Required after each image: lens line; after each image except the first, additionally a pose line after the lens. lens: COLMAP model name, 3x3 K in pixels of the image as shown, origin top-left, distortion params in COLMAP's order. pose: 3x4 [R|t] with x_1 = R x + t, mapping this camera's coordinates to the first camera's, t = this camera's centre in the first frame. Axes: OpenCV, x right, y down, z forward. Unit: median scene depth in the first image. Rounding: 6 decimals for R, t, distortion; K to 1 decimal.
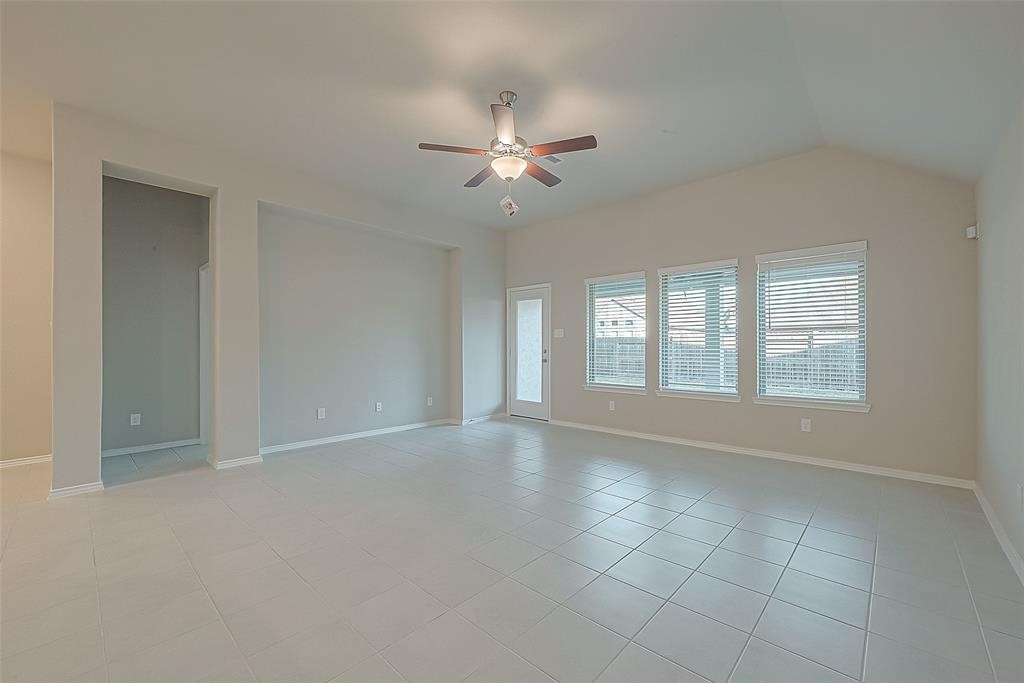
lens RADIAL K [[413.8, 0, 526.1], [0, 413.8, 341.5], [0, 0, 1]] dist [0.001626, 0.000030]
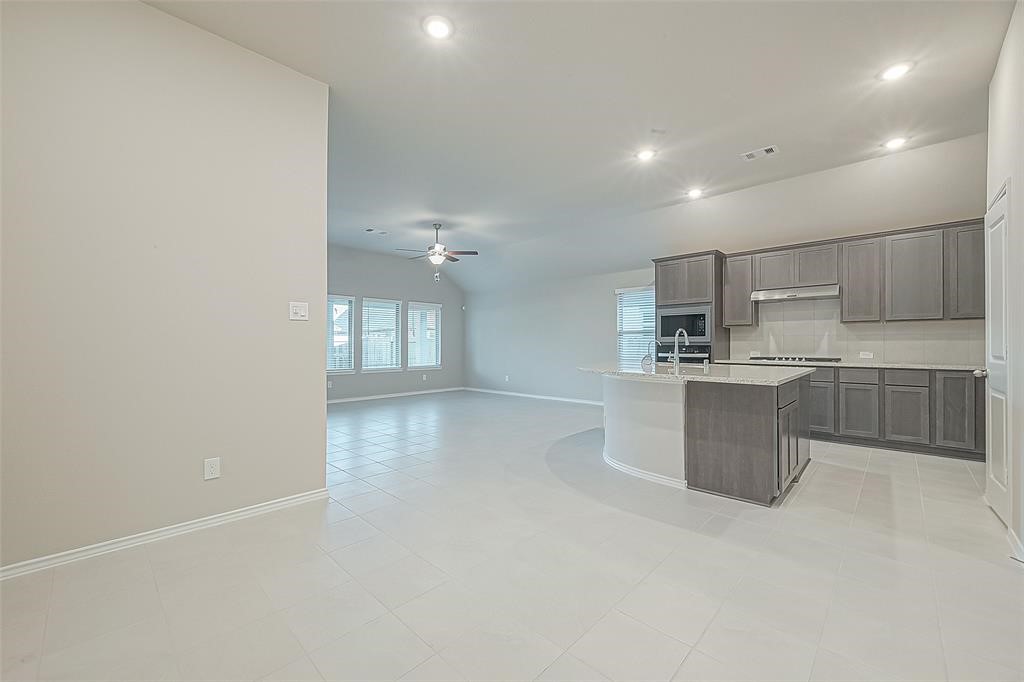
lens RADIAL K [[404.8, 0, 511.0], [0, 404.8, 339.6], [0, 0, 1]] dist [0.001011, -0.000057]
pose [[0.041225, 0.013195, 0.999063, -1.073646], [-0.017099, 0.999776, -0.012499, 0.004626], [-0.999004, -0.016568, 0.041441, 0.276271]]
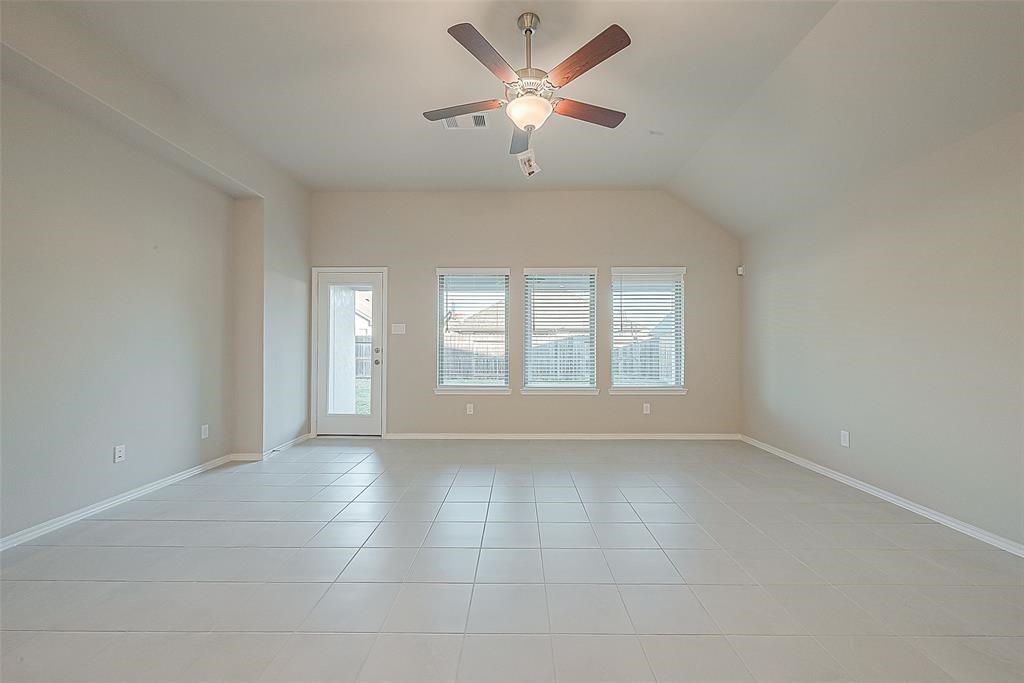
lens RADIAL K [[404.8, 0, 511.0], [0, 404.8, 340.1], [0, 0, 1]] dist [0.001011, -0.000057]
pose [[0.753641, 0.010517, 0.657203, -0.288090], [-0.011026, 0.999934, -0.003357, 0.003006], [-0.657194, -0.004717, 0.753706, 0.234550]]
